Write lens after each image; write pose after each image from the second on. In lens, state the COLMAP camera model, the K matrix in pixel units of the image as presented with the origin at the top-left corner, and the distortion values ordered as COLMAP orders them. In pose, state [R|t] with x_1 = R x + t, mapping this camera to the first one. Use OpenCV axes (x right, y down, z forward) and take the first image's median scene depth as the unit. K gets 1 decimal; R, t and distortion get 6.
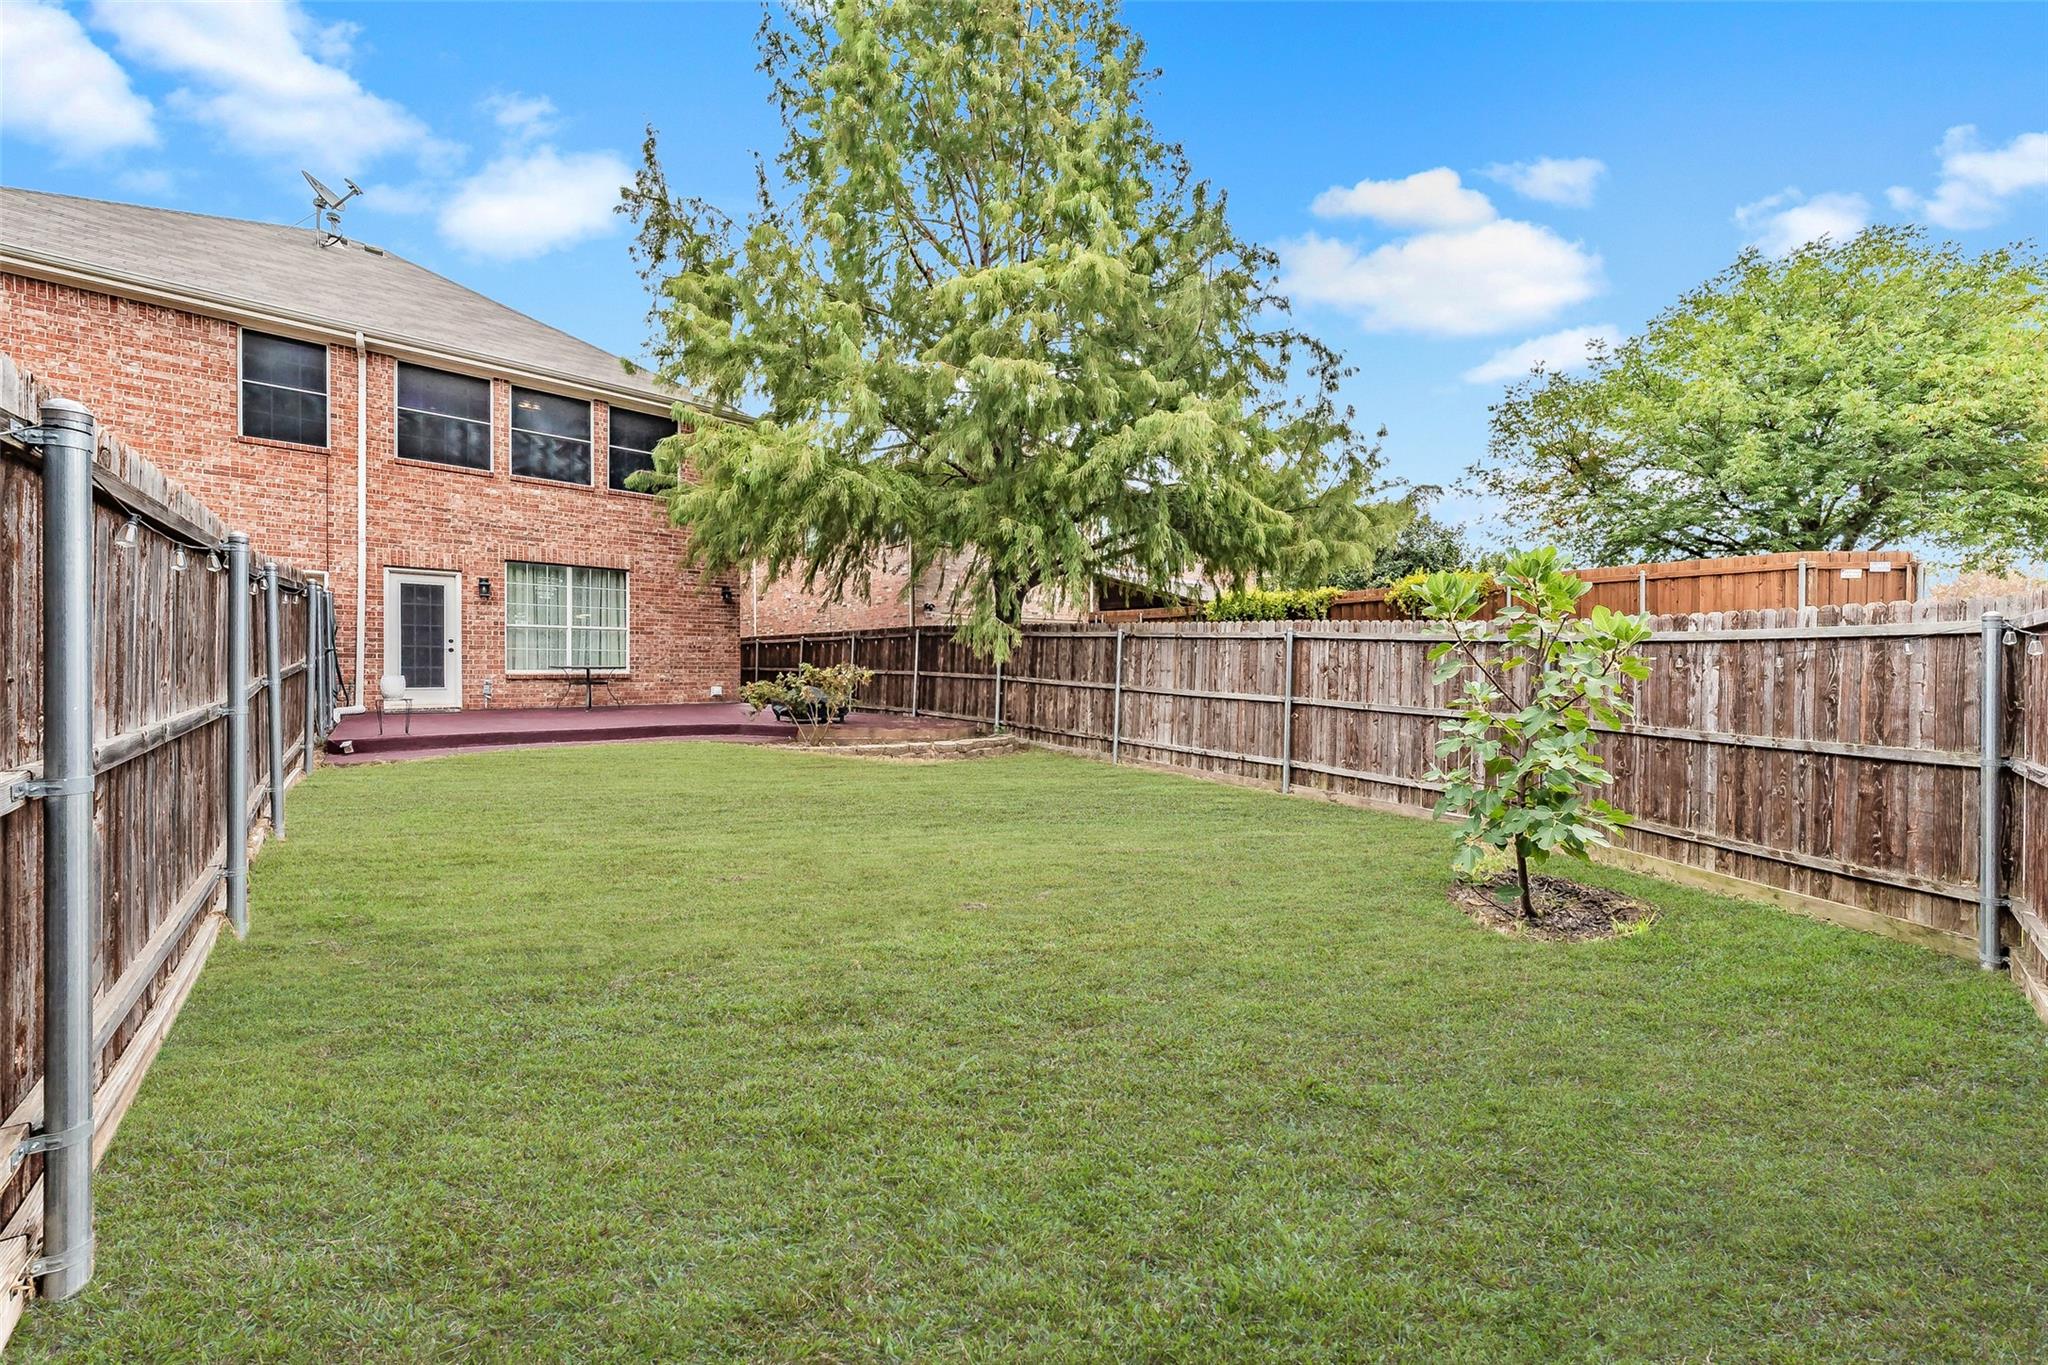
lens RADIAL K [[725.6, 0, 1021.1], [0, 725.6, 679.4], [0, 0, 1]] dist [-0.000375, 0.000078]
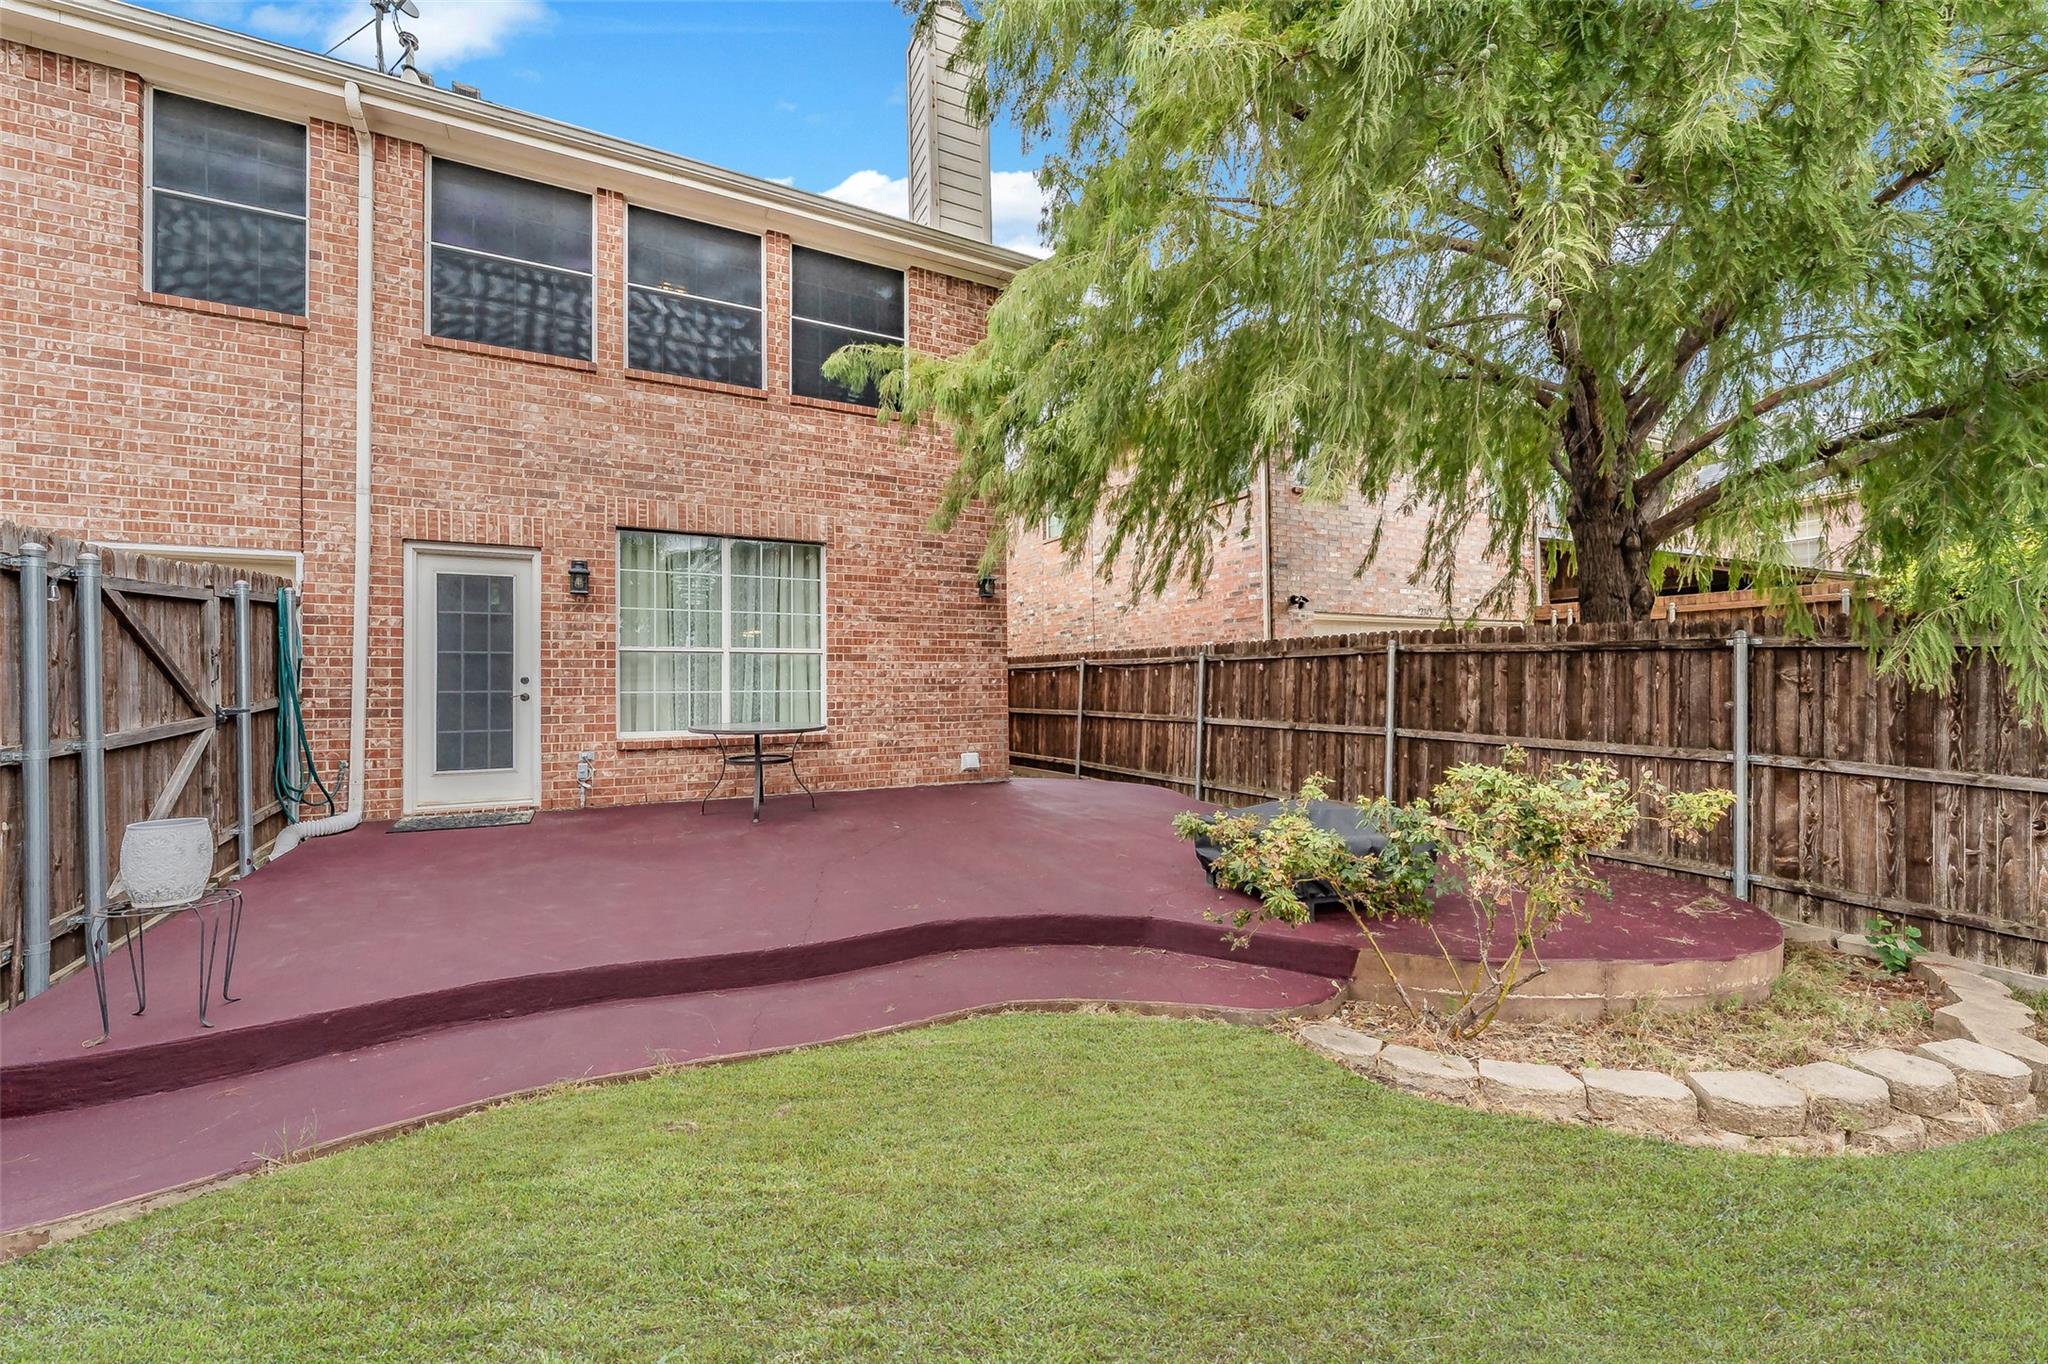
lens RADIAL K [[793.0, 0, 1028.1], [0, 793.0, 686.8], [0, 0, 1]] dist [0.001243, -0.000202]
pose [[0.979457, -0.010541, -0.201377, -0.307003], [0.007891, 0.999871, -0.013958, -0.037369], [0.201498, 0.012082, 0.979414, 0.505143]]
